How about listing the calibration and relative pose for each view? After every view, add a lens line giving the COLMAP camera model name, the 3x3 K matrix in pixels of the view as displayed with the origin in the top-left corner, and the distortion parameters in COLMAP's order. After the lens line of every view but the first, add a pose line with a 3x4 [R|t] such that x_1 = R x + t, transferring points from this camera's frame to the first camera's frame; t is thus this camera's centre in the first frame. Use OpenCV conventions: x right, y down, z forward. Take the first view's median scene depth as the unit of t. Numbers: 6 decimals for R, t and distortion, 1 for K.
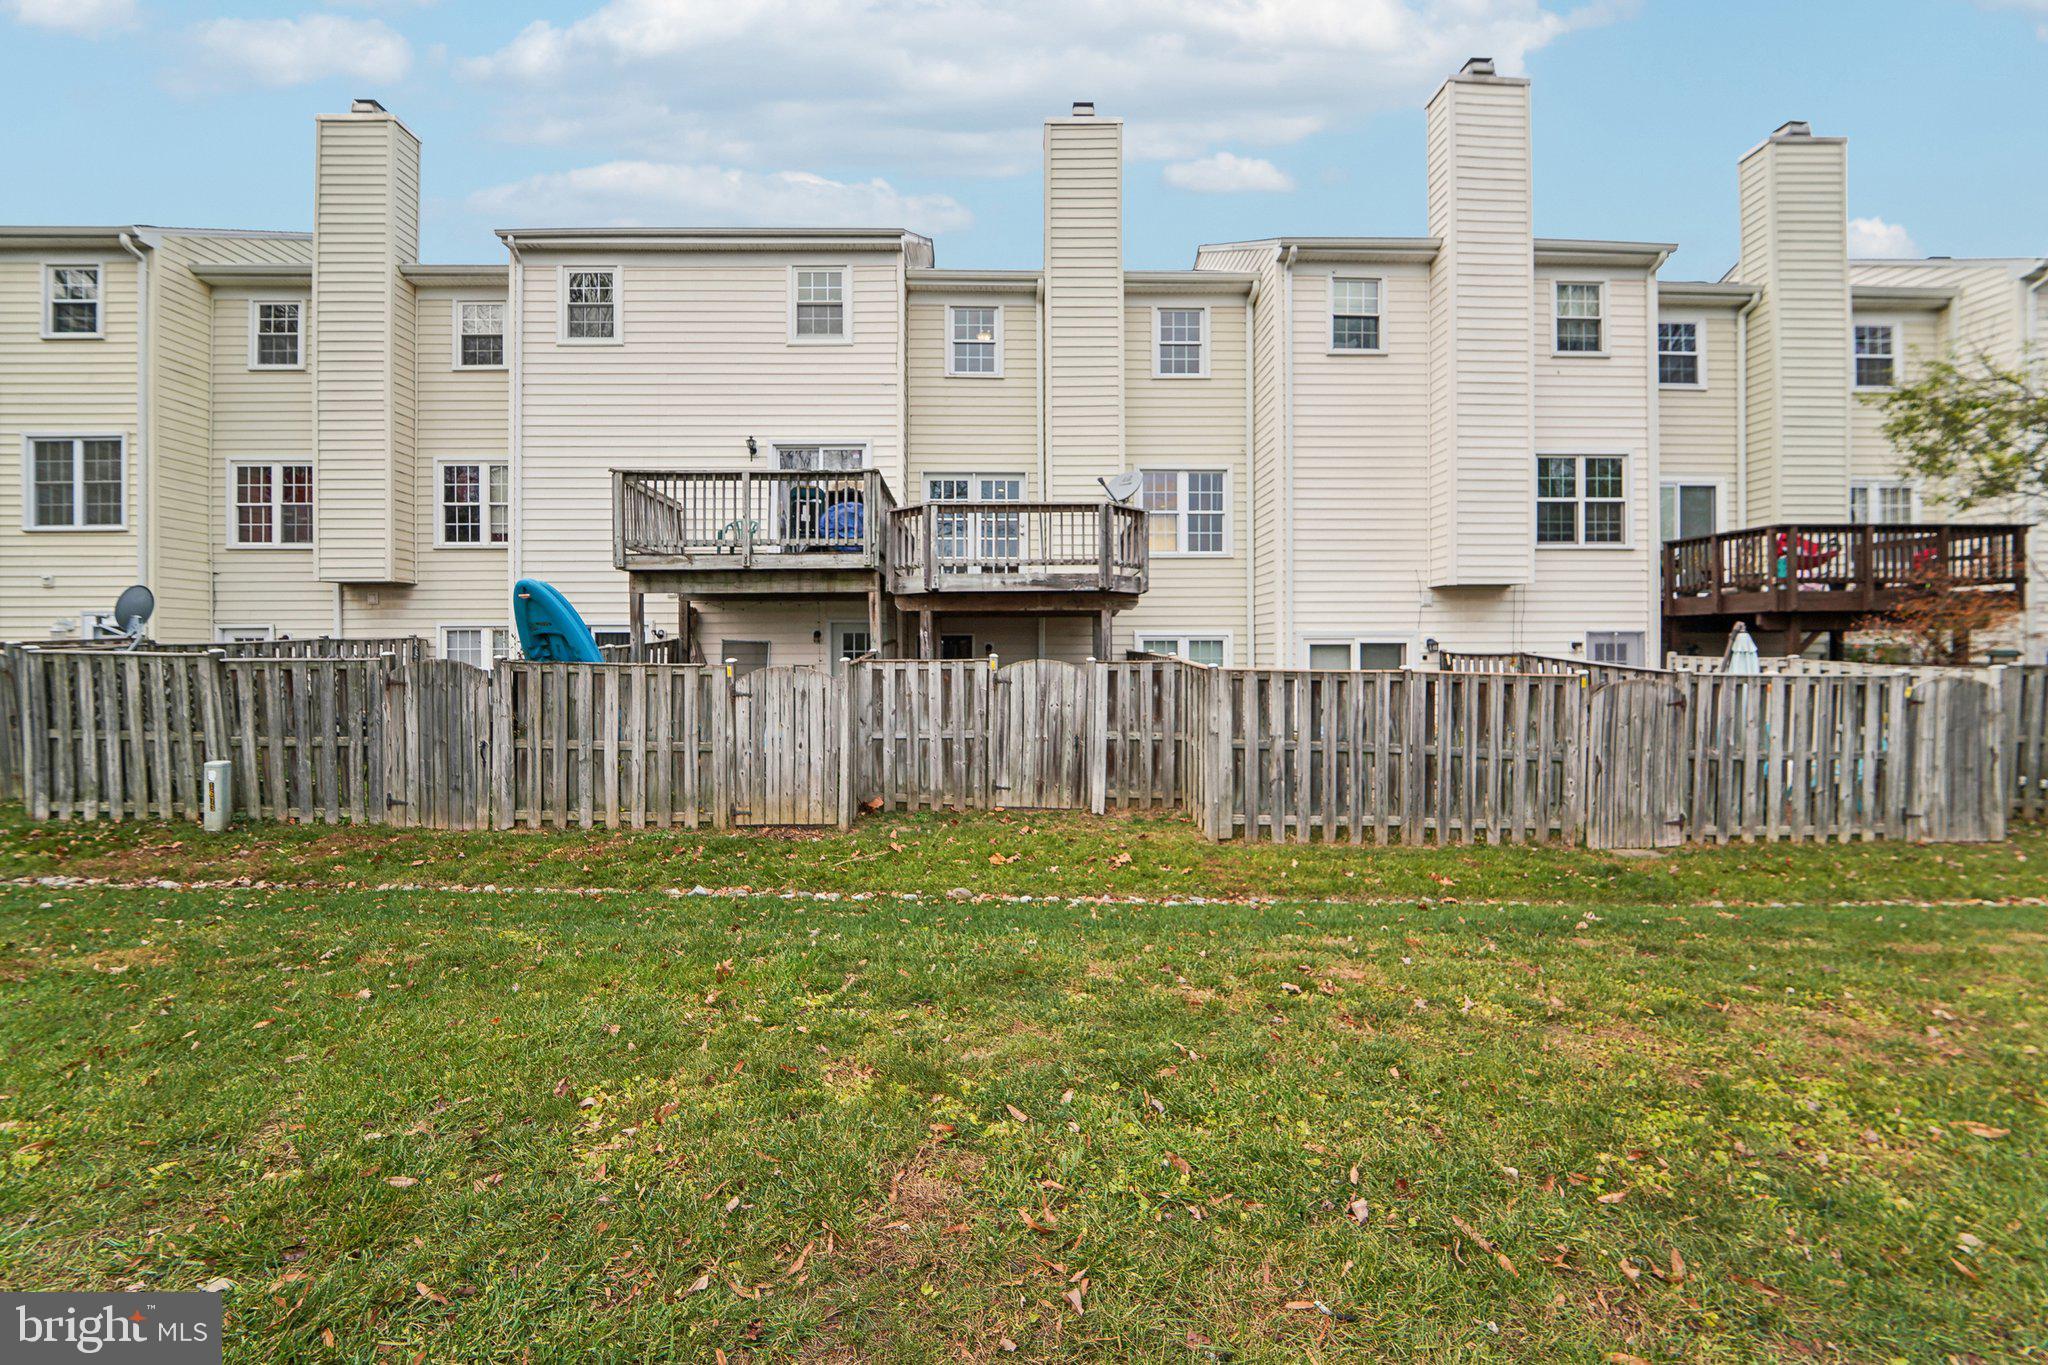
lens RADIAL K [[857.8, 0, 1023.2], [0, 857.8, 667.6], [0, 0, 1]] dist [-0.015005, 0.000404]
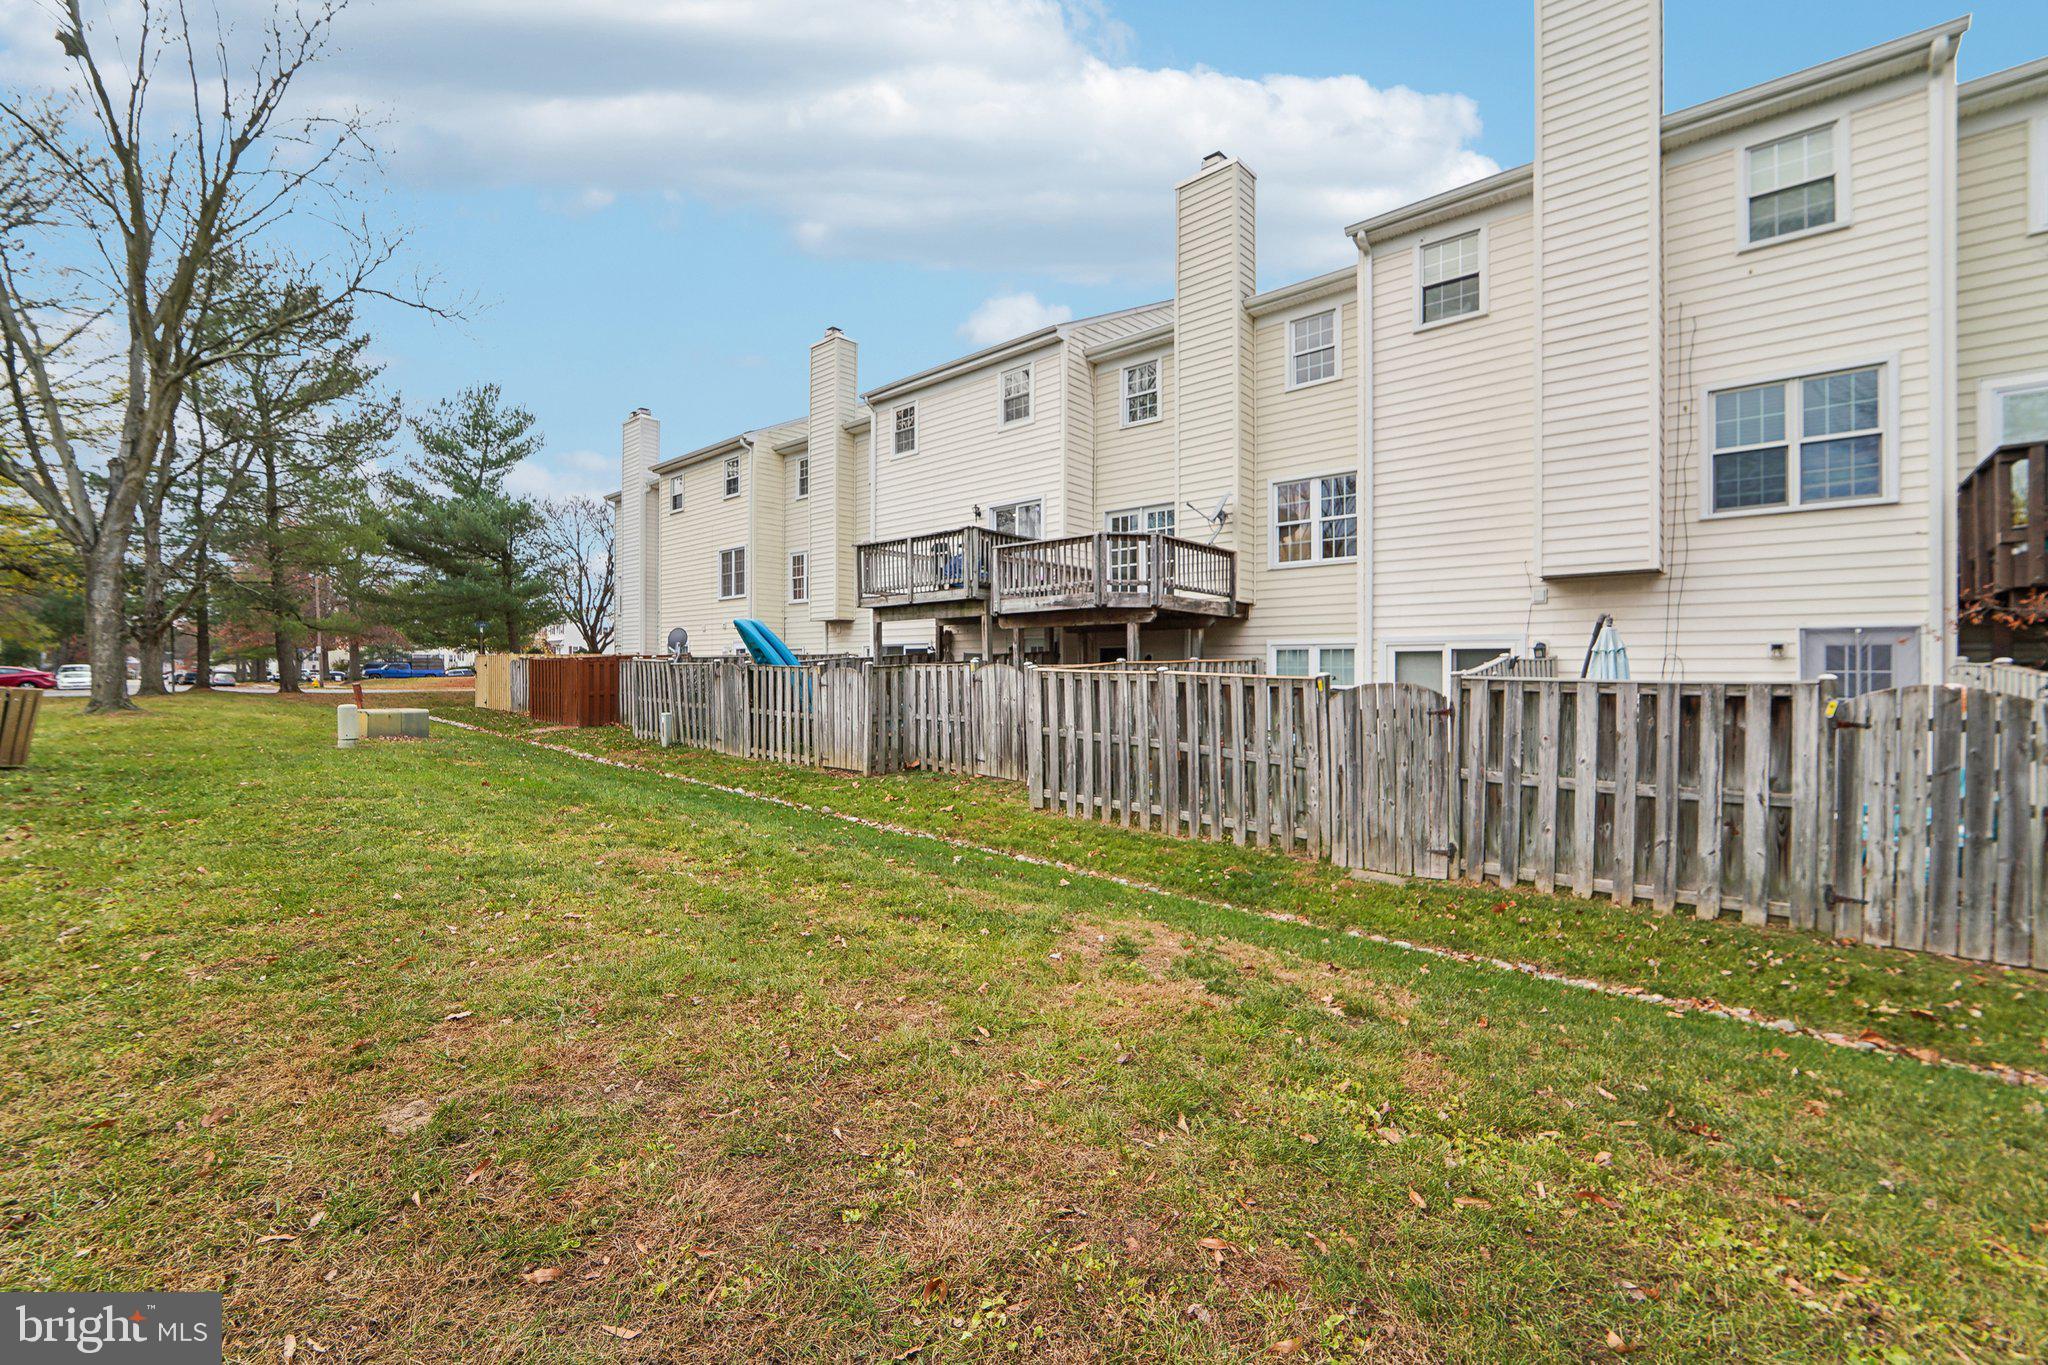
lens RADIAL K [[857.8, 0, 1030.1], [0, 857.8, 683.5], [0, 0, 1]] dist [-0.015005, 0.000404]
pose [[0.728651, 0.013712, -0.684747, 0.835461], [-0.016453, 0.999861, 0.002514, 0.014193], [0.684687, 0.009434, 0.728776, 0.072295]]
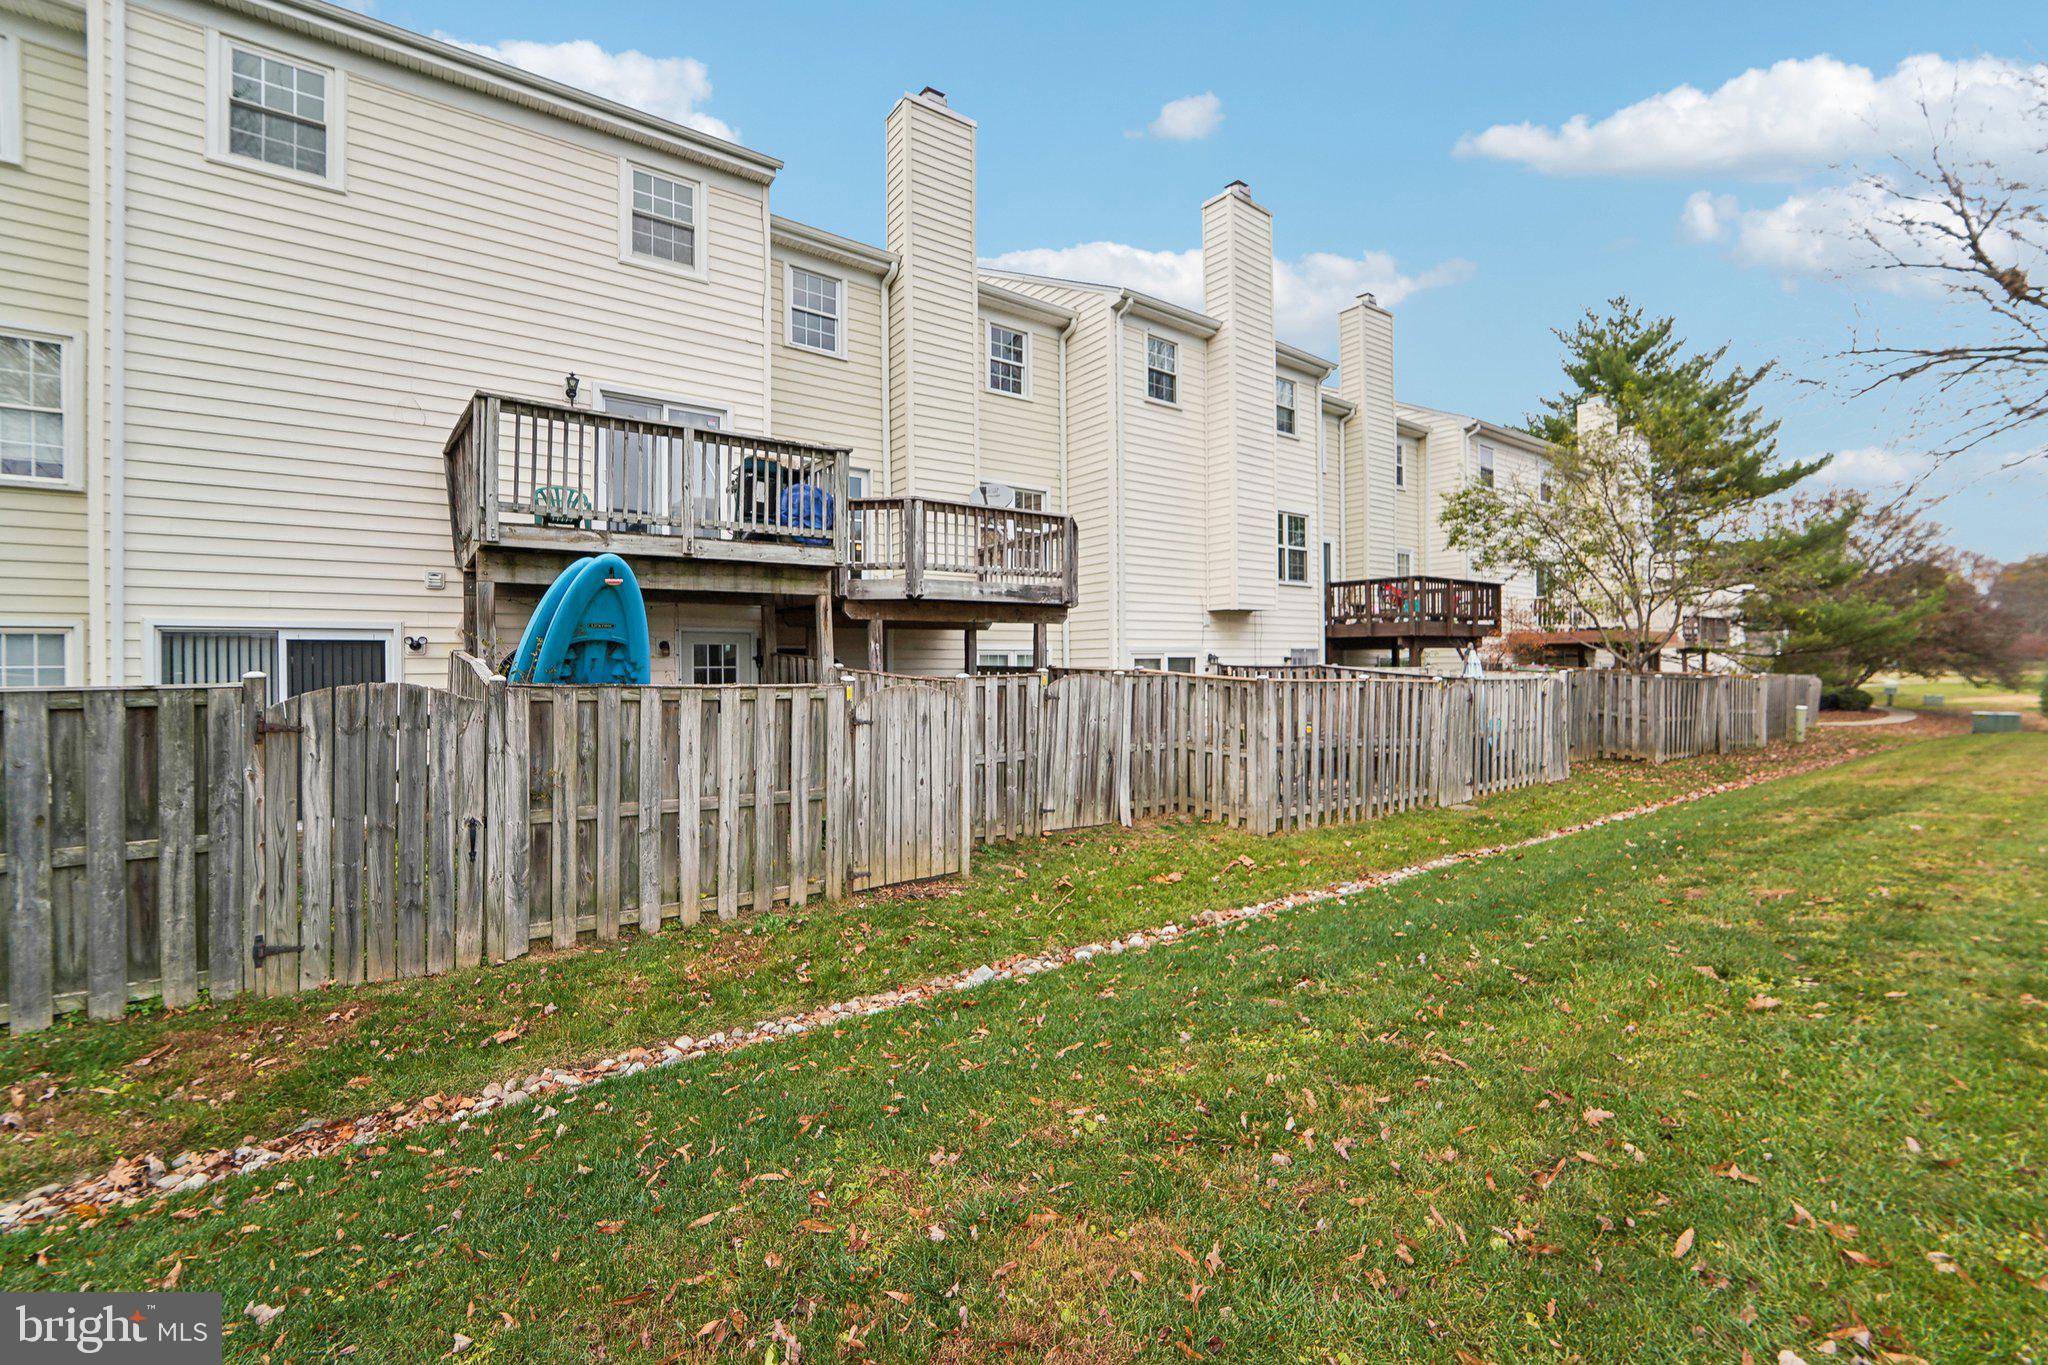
lens RADIAL K [[857.8, 0, 1039.2], [0, 857.8, 676.3], [0, 0, 1]] dist [-0.015005, 0.000404]
pose [[0.804061, -0.012067, 0.594424, -0.524013], [0.016335, 0.999865, -0.001798, -0.005011], [-0.594322, 0.011155, 0.804150, 0.219377]]
